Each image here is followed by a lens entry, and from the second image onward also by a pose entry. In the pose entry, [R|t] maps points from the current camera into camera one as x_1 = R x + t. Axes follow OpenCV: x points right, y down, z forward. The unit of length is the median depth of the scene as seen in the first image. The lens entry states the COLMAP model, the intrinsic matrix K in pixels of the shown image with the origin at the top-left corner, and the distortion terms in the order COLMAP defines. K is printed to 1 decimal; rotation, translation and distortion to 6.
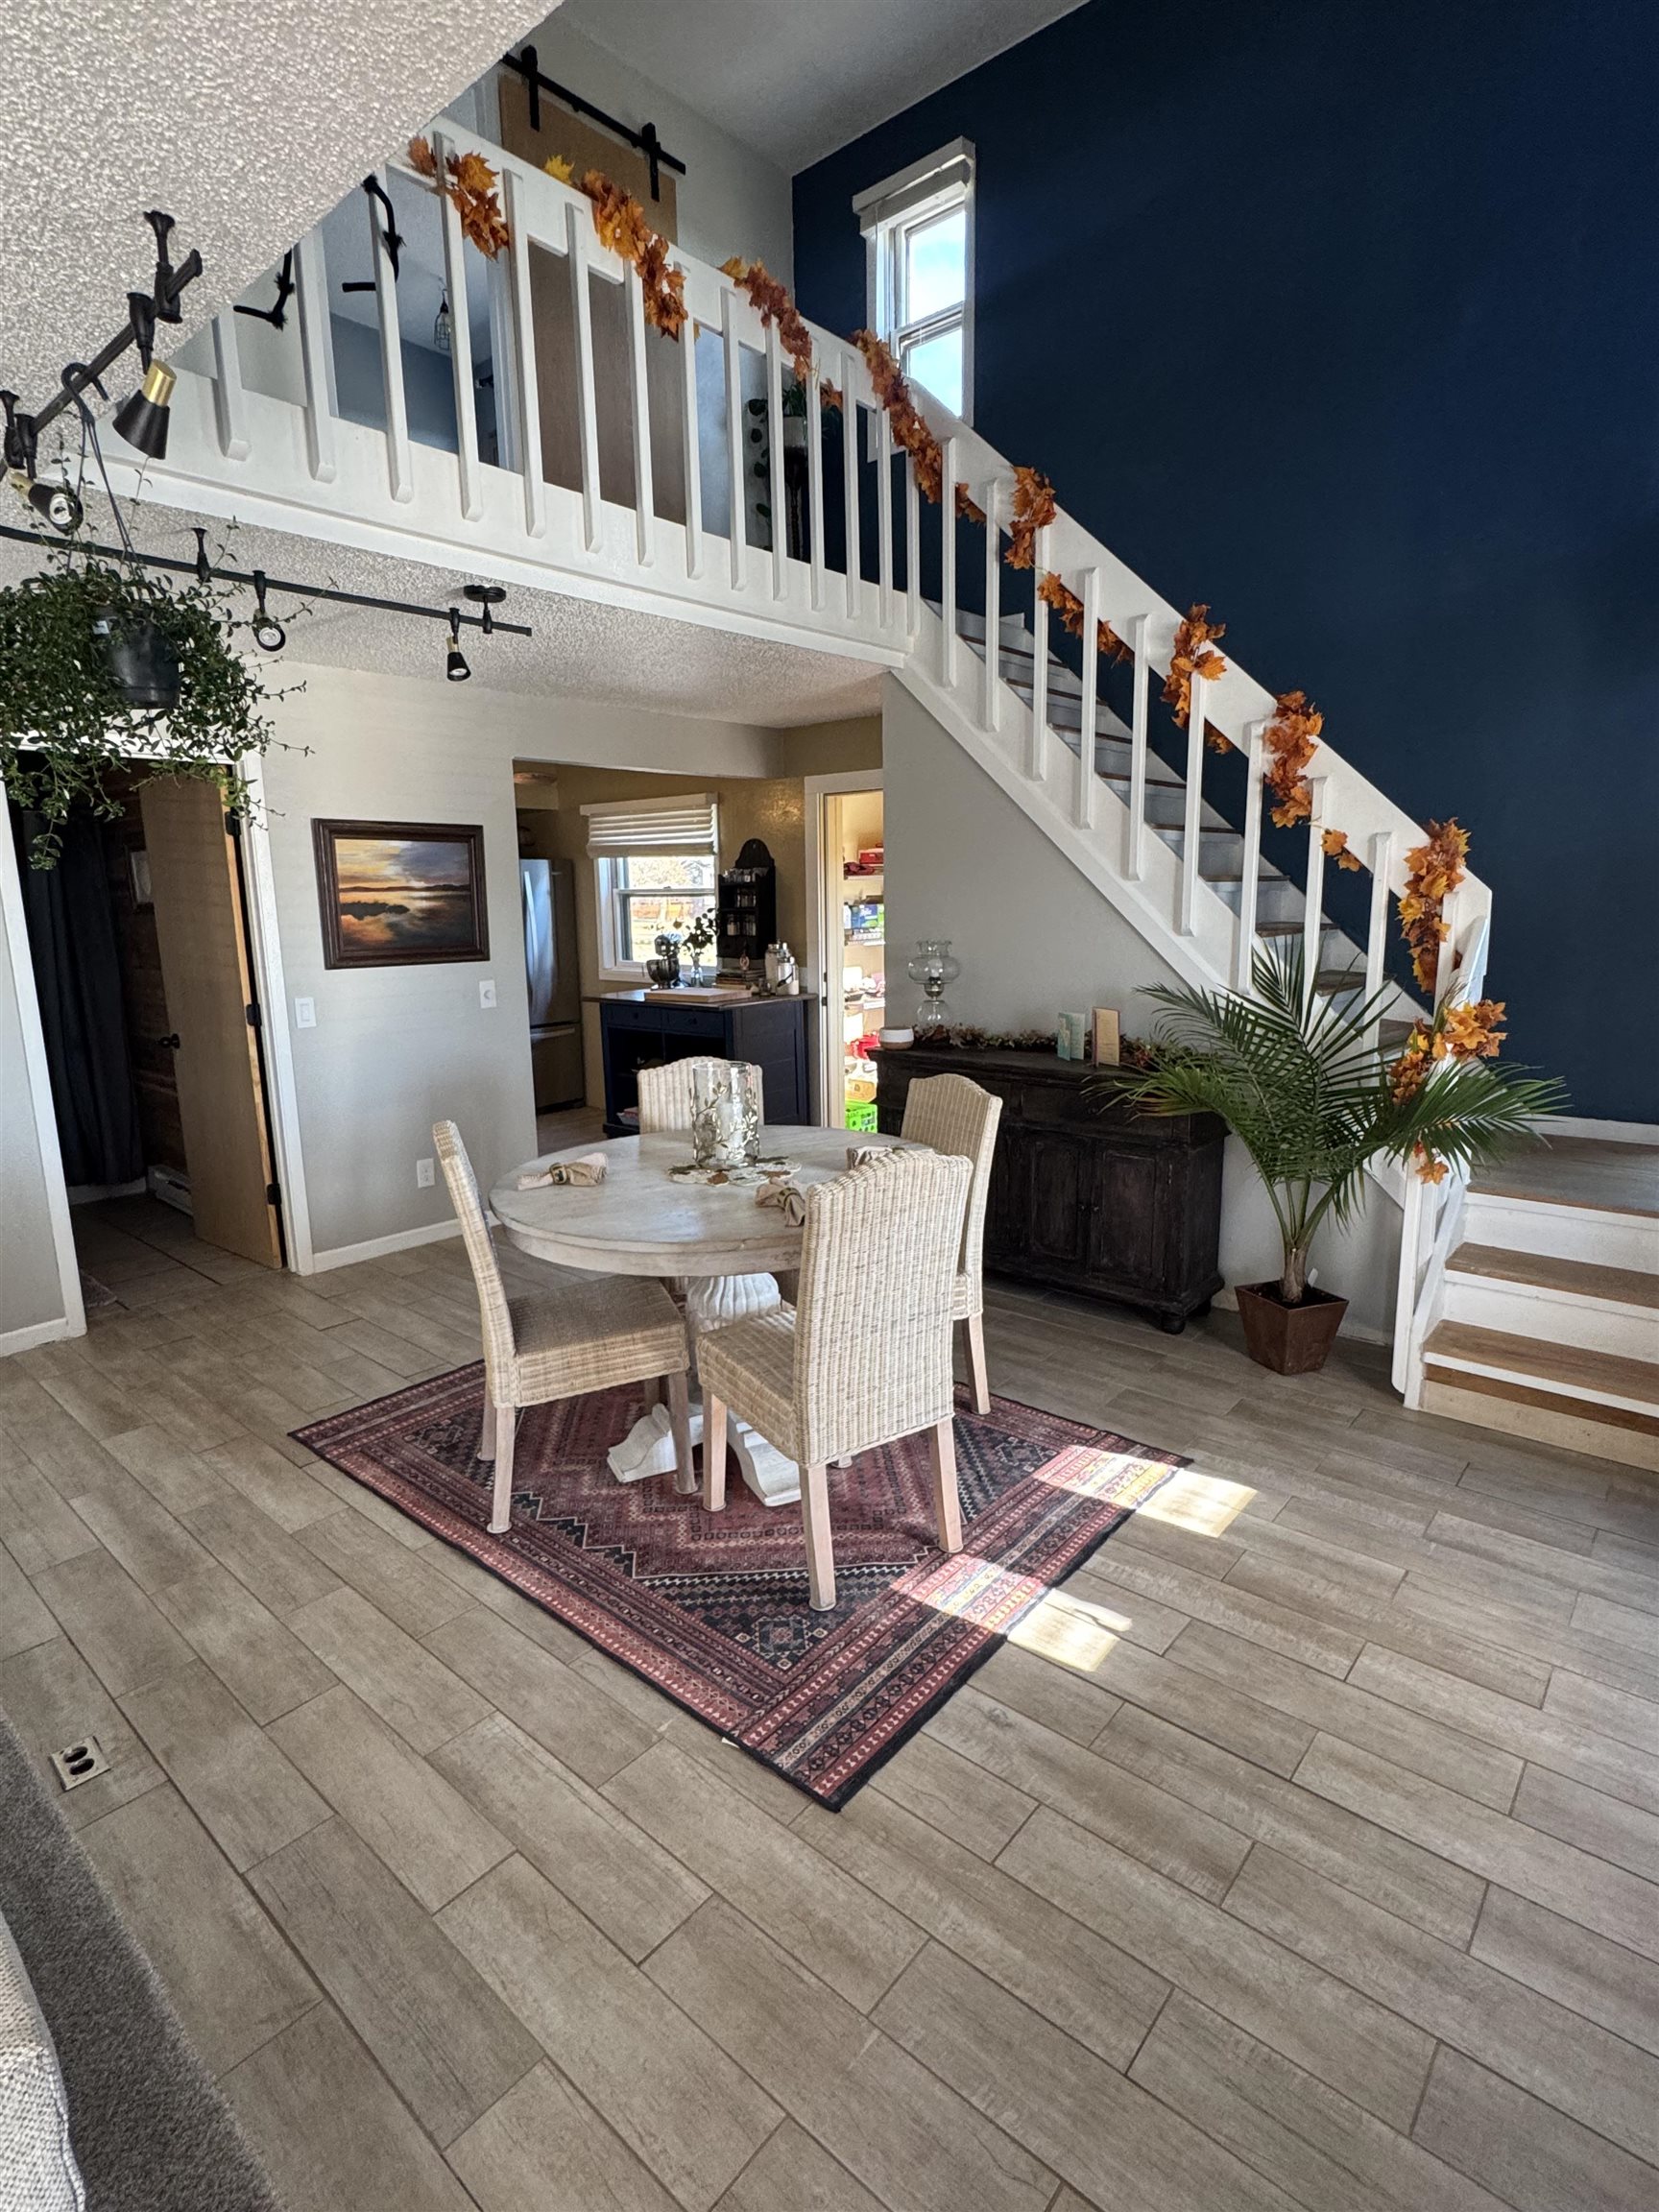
lens RADIAL K [[1087.9, 0, 828.7], [0, 1087.9, 1103.8], [0, 0, 1]] dist [-0.006161, 0.001994]
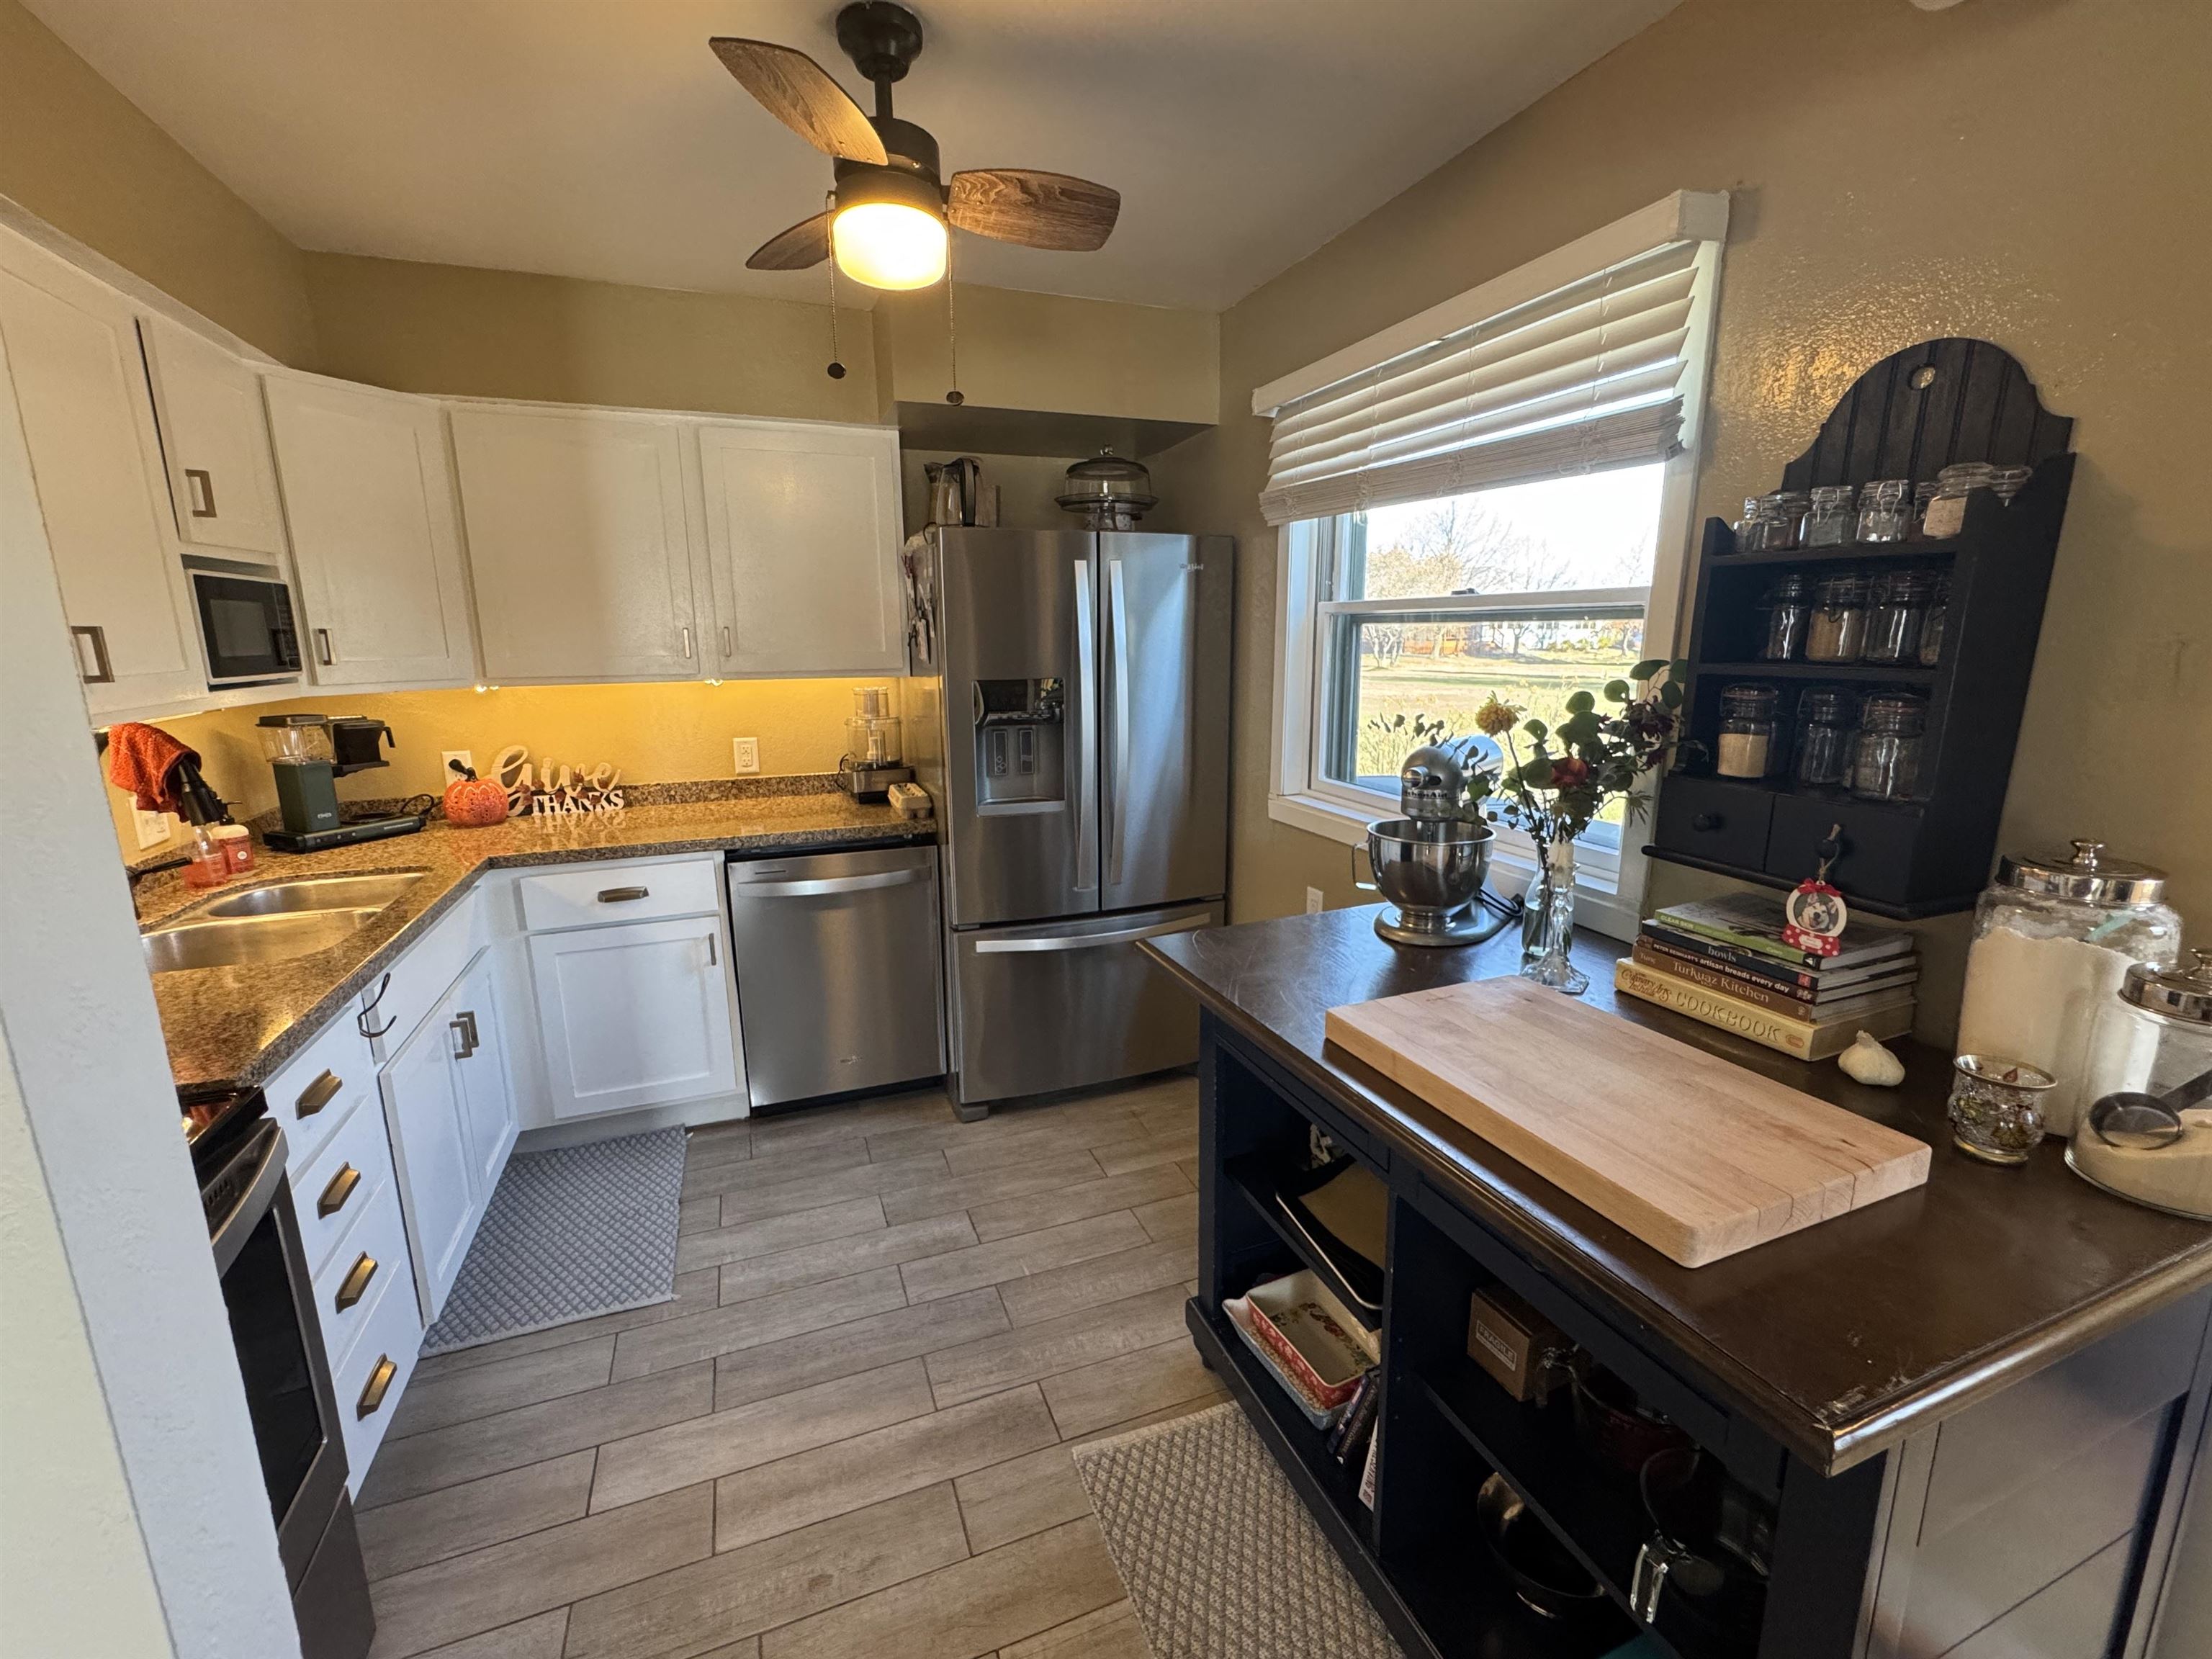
lens RADIAL K [[932.9, 0, 1106.6], [0, 932.9, 826.2], [0, 0, 1]] dist [-0.001297, 0.000267]
pose [[0.883516, 0.102325, -0.457087, -0.198728], [-0.094885, 0.994713, 0.039274, -0.235394], [0.458690, 0.008672, 0.888554, 1.279431]]
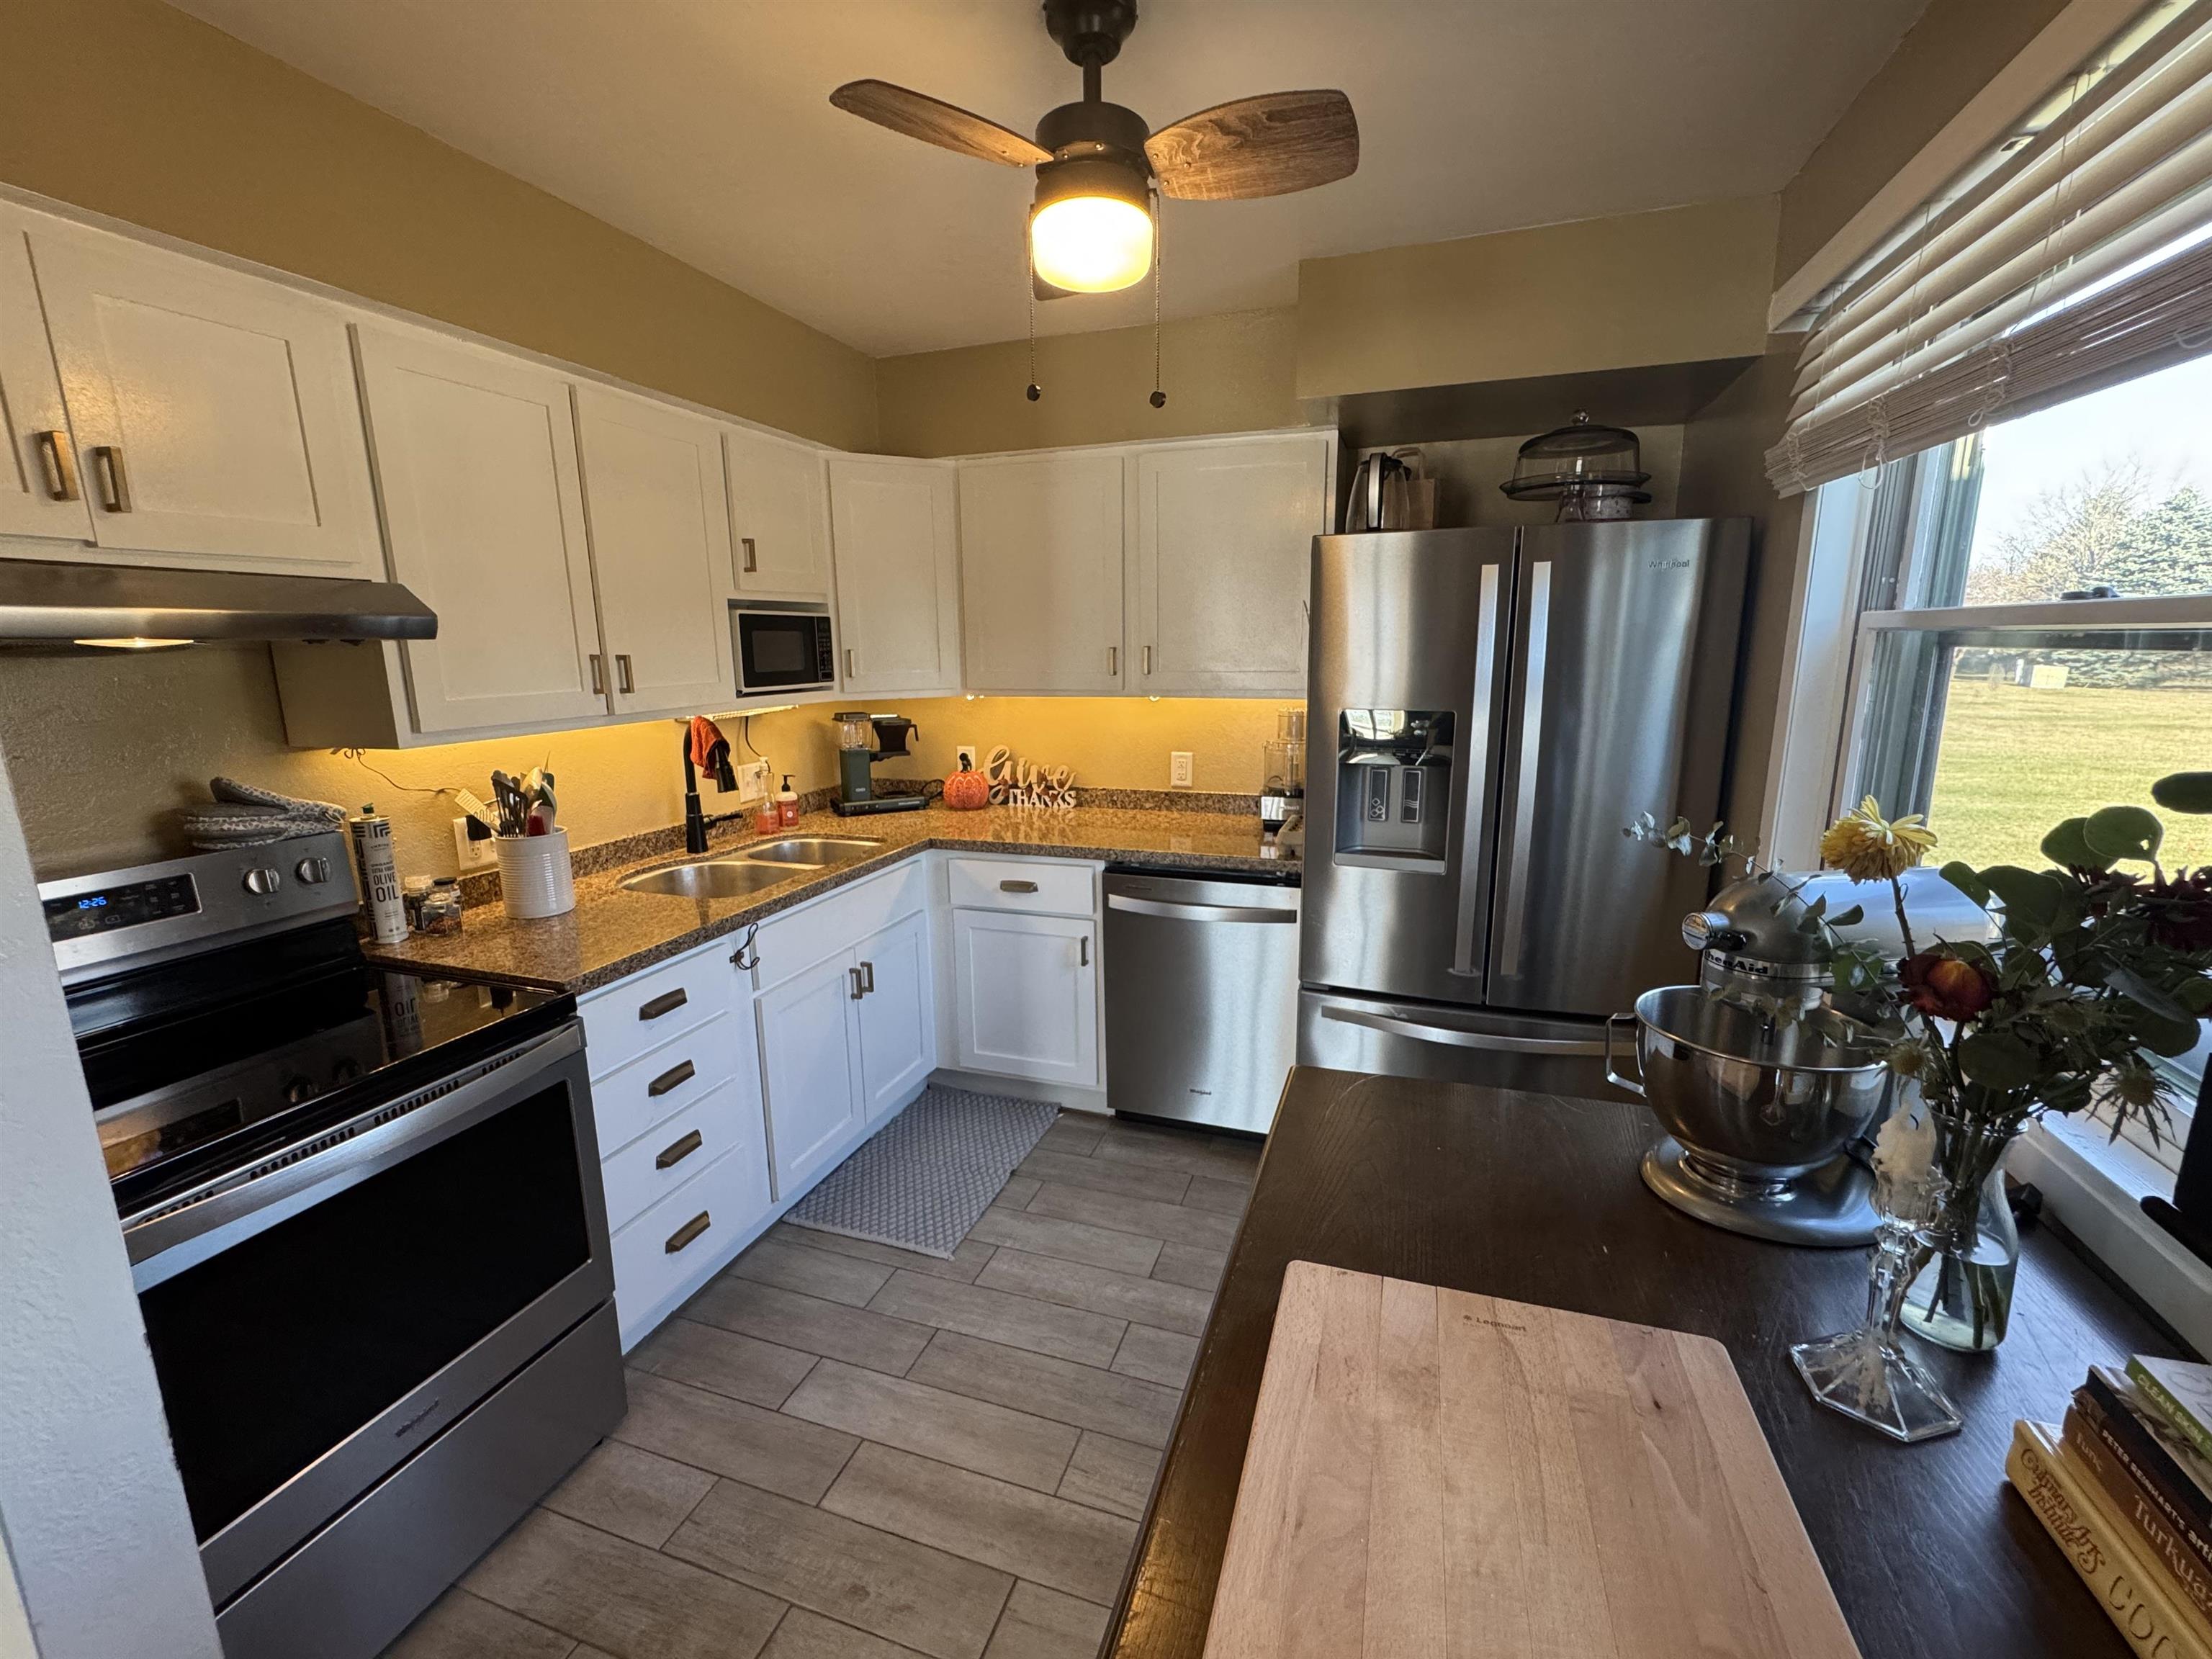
lens RADIAL K [[932.9, 0, 1103.8], [0, 932.9, 827.0], [0, 0, 1]] dist [-0.001297, 0.000267]
pose [[0.373716, 0.191446, -0.907571, -0.114086], [-0.173889, 0.975580, 0.134189, -0.284716], [0.911098, 0.107668, 0.397880, 1.469258]]
